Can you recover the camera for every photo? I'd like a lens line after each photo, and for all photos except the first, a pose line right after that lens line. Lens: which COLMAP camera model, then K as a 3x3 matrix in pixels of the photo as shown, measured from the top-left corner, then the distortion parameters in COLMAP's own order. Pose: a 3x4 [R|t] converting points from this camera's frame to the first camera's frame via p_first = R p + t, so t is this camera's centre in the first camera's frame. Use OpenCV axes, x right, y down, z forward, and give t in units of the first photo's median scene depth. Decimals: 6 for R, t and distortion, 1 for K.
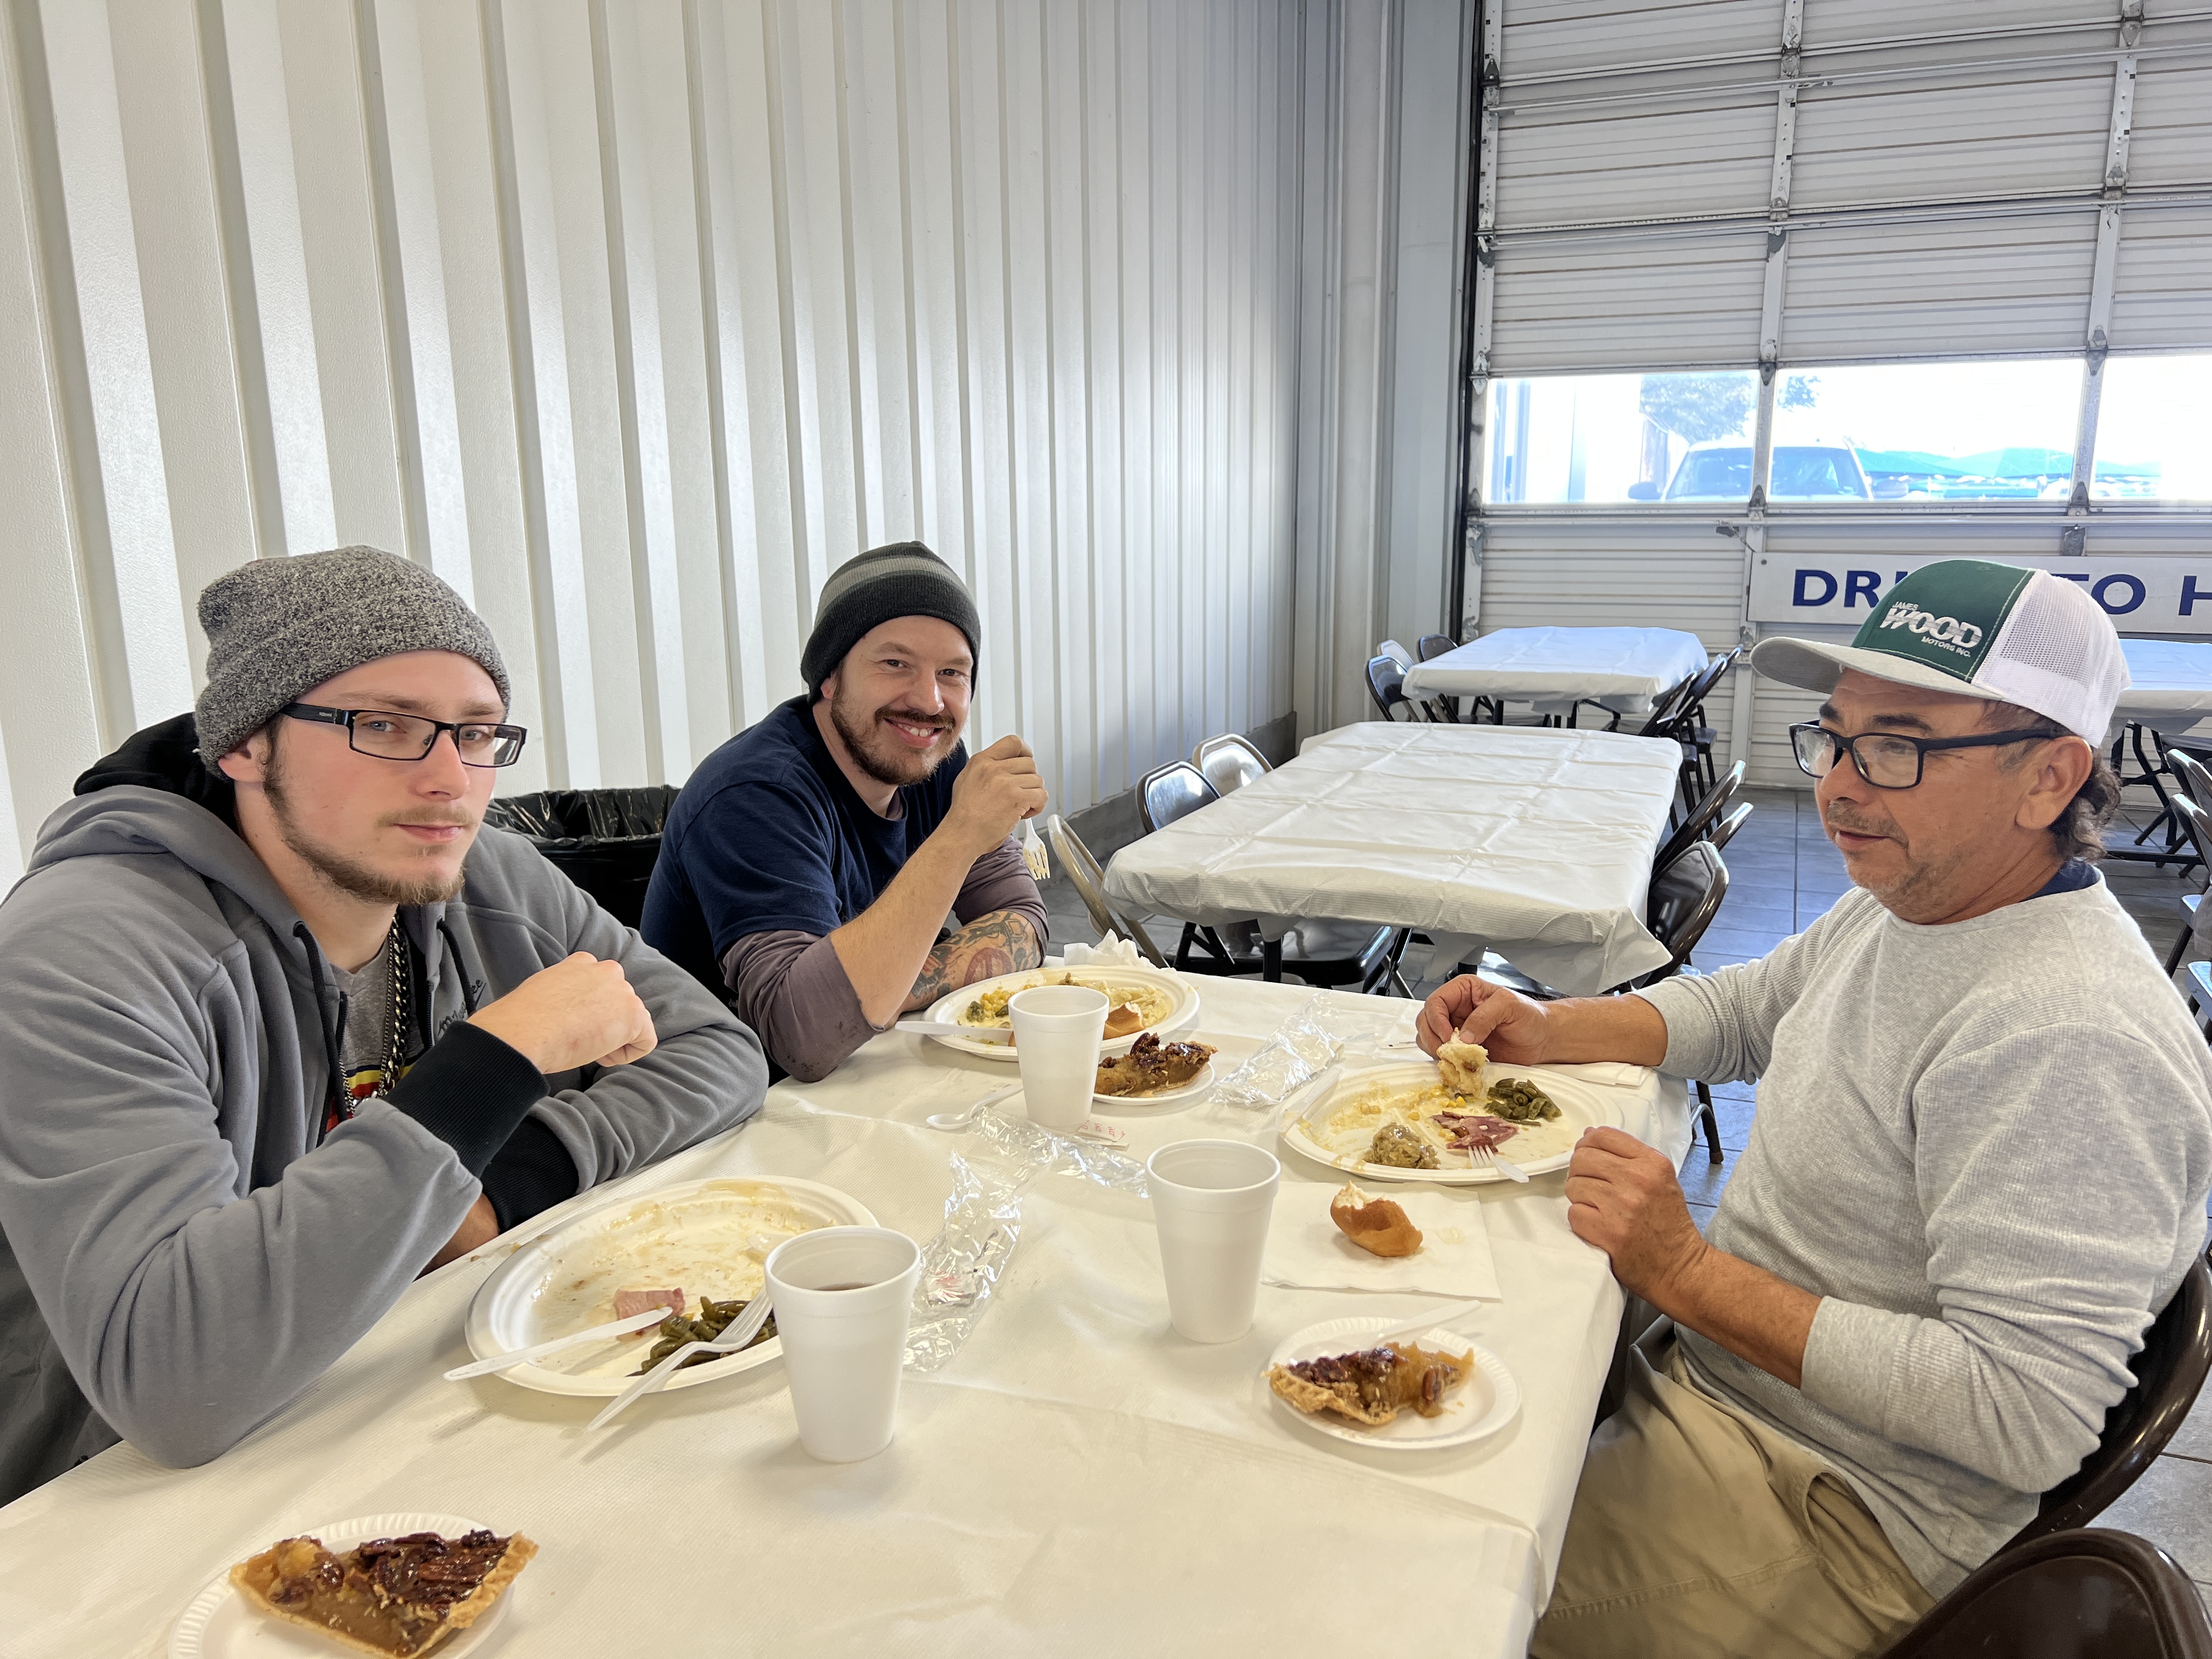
lens RADIAL K [[1670.5, 0, 1097.0], [0, 1670.5, 835.4], [0, 0, 1]] dist [0.051902, -0.051122]
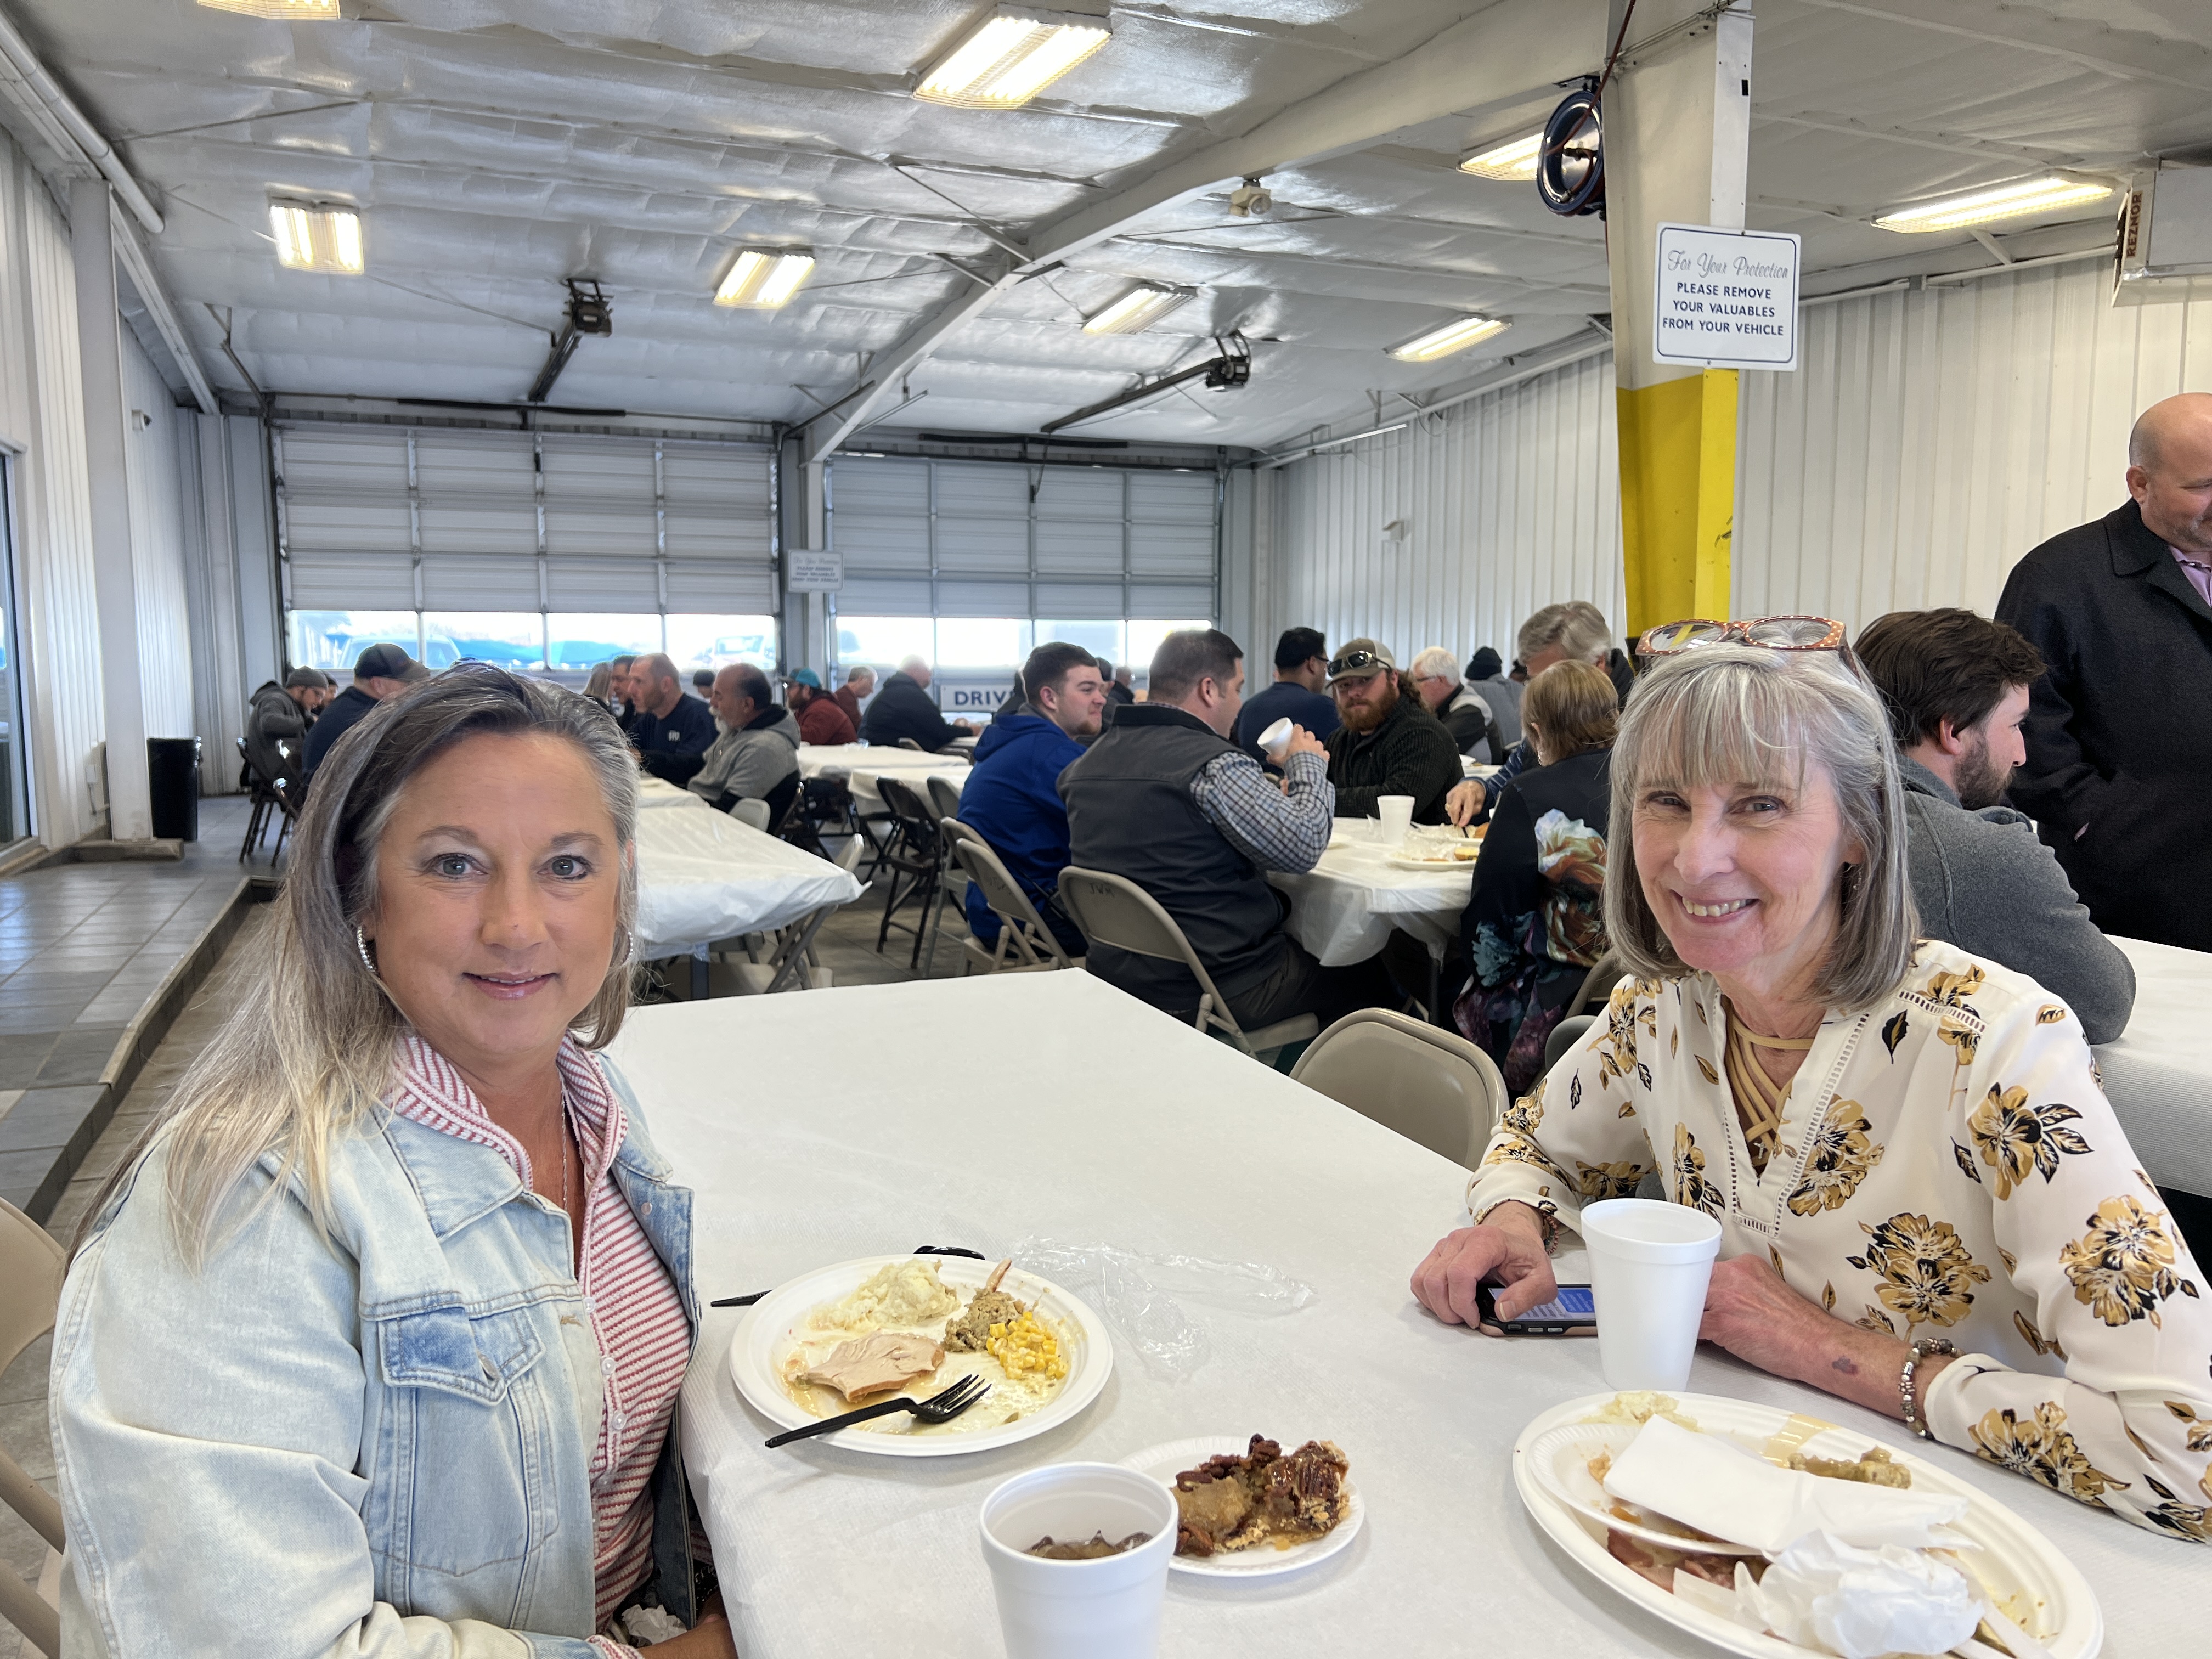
lens RADIAL K [[1670.5, 0, 1112.7], [0, 1670.5, 841.3], [0, 0, 1]] dist [0.051902, -0.051122]
pose [[0.706199, -0.067213, 0.704816, -0.610481], [0.143417, 0.988427, -0.049440, 0.301014], [-0.693336, 0.135997, 0.707665, -1.321683]]
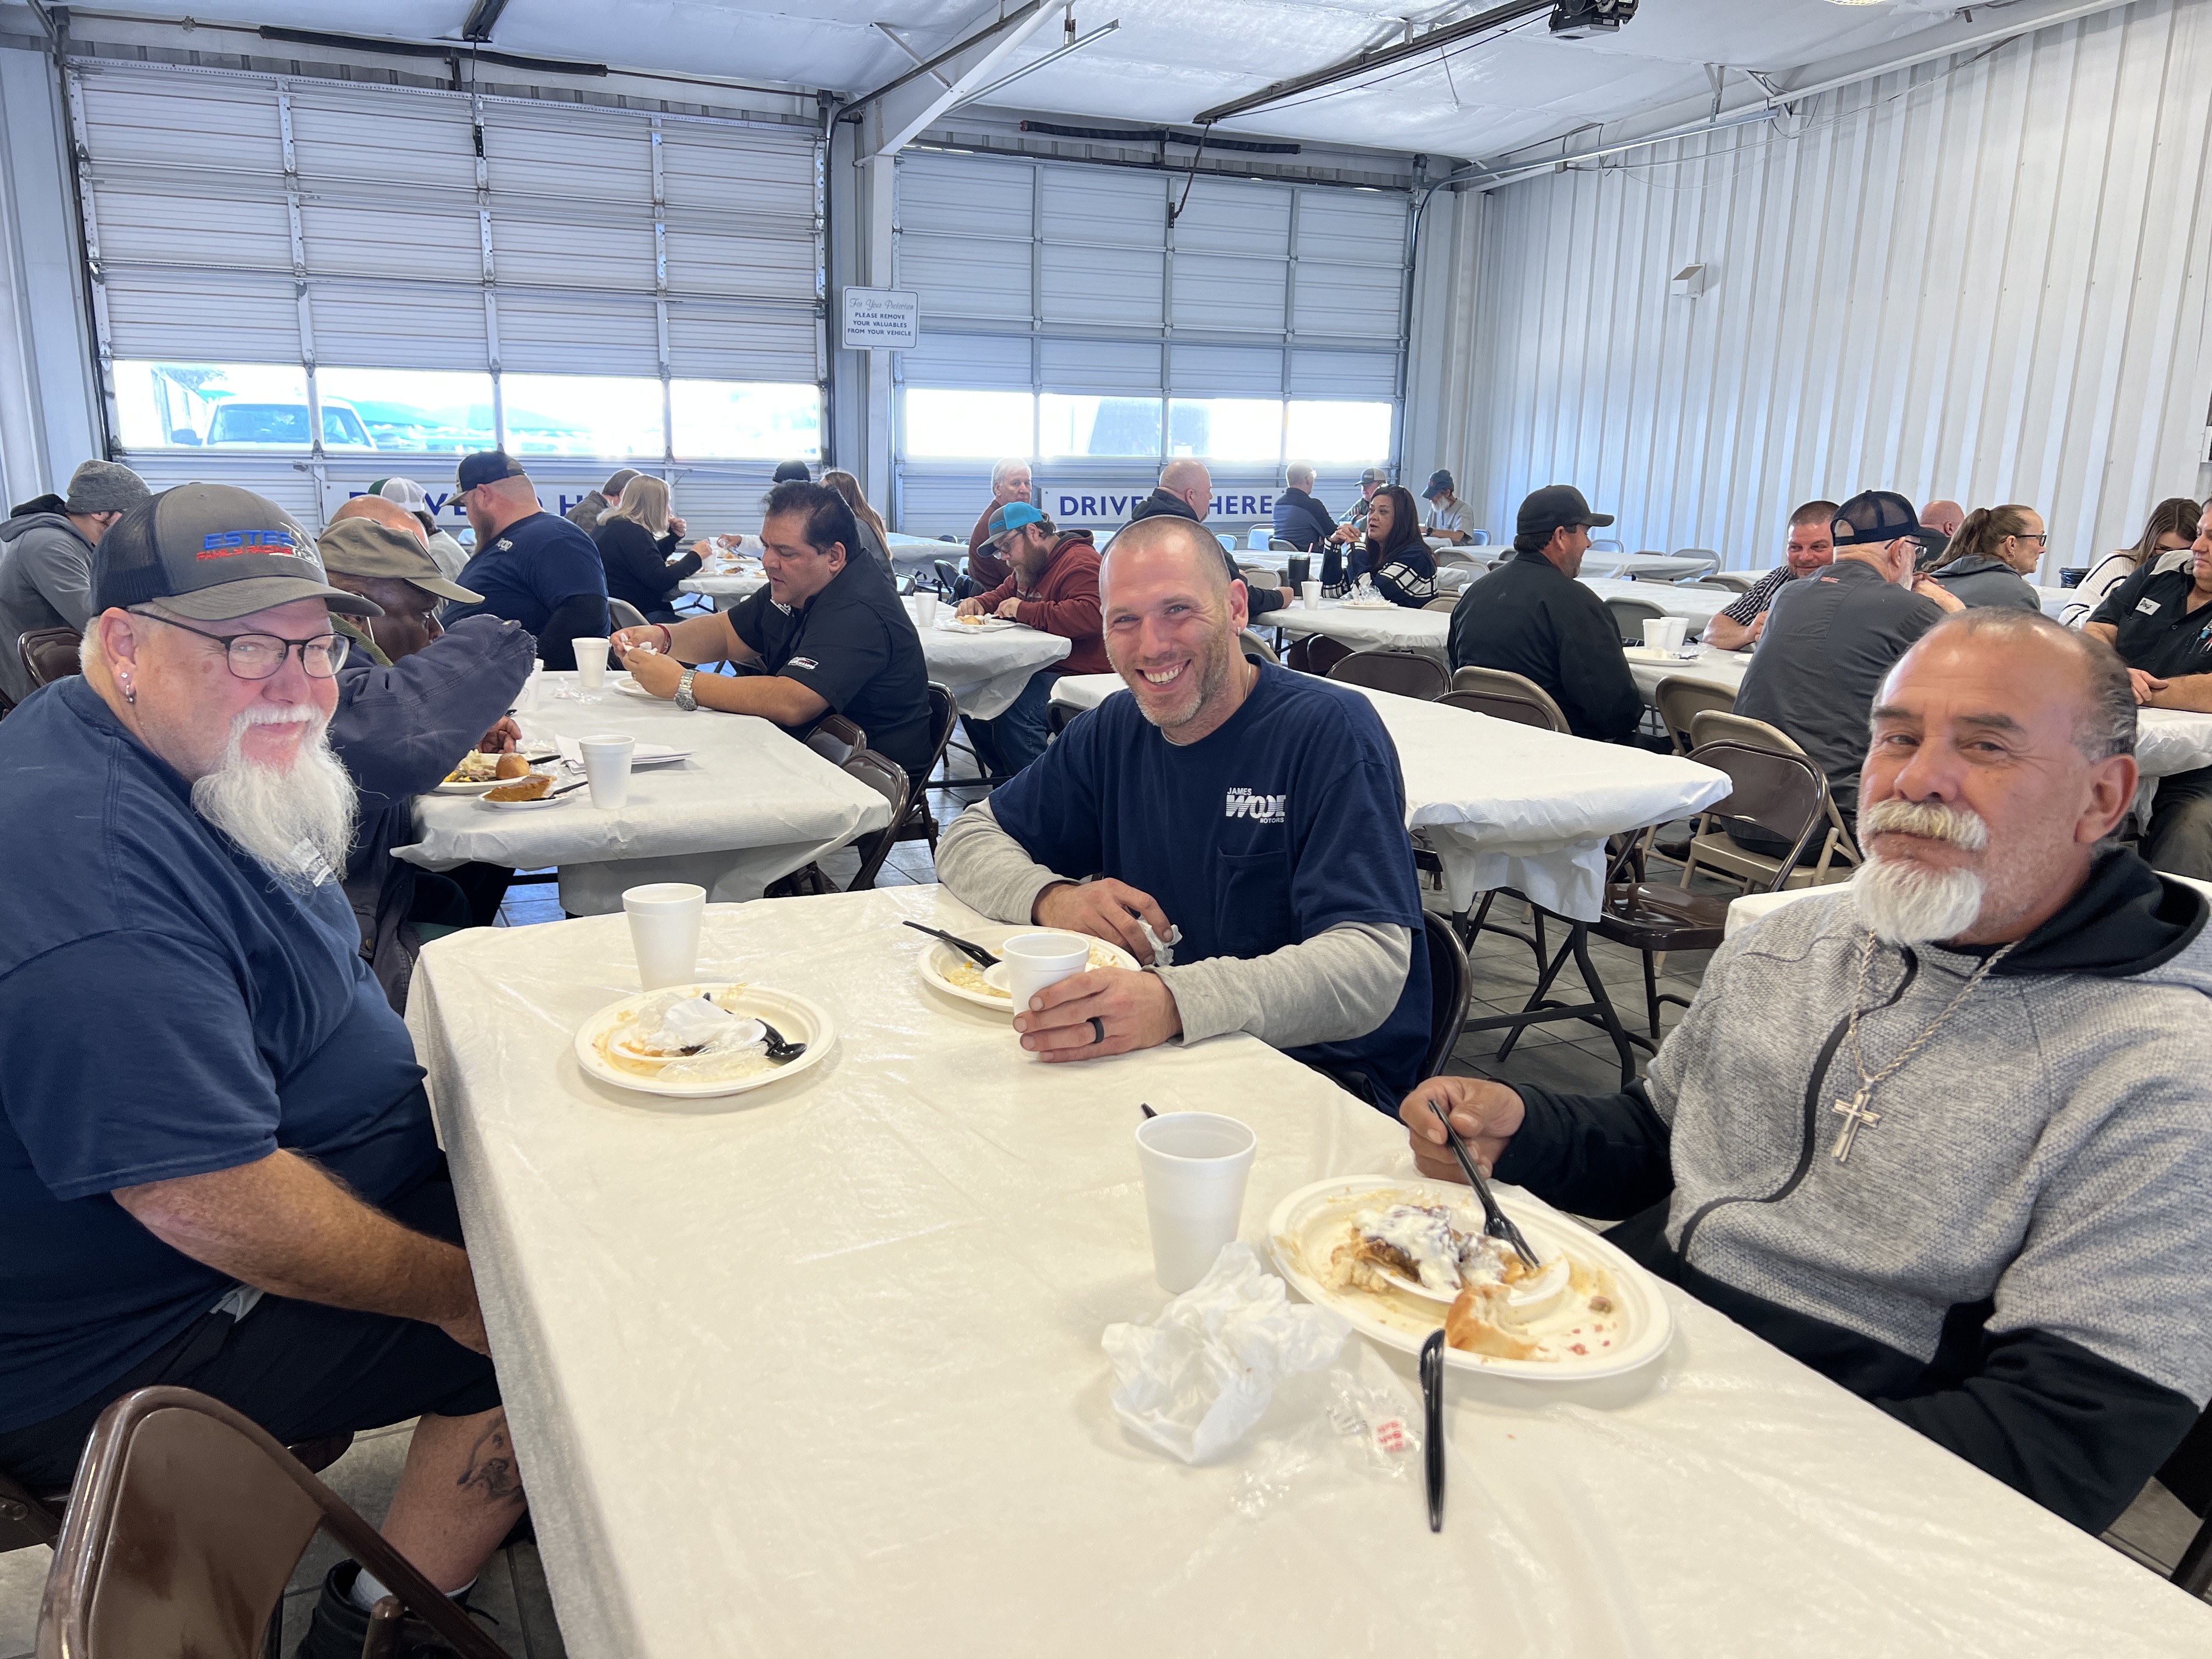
lens RADIAL K [[1670.5, 0, 1104.6], [0, 1670.5, 826.7], [0, 0, 1]] dist [0.051902, -0.051122]
pose [[0.676930, -0.145943, 0.721433, -0.316957], [0.128435, 0.988529, 0.079462, 0.127495], [-0.724755, 0.038867, 0.687910, -0.646616]]
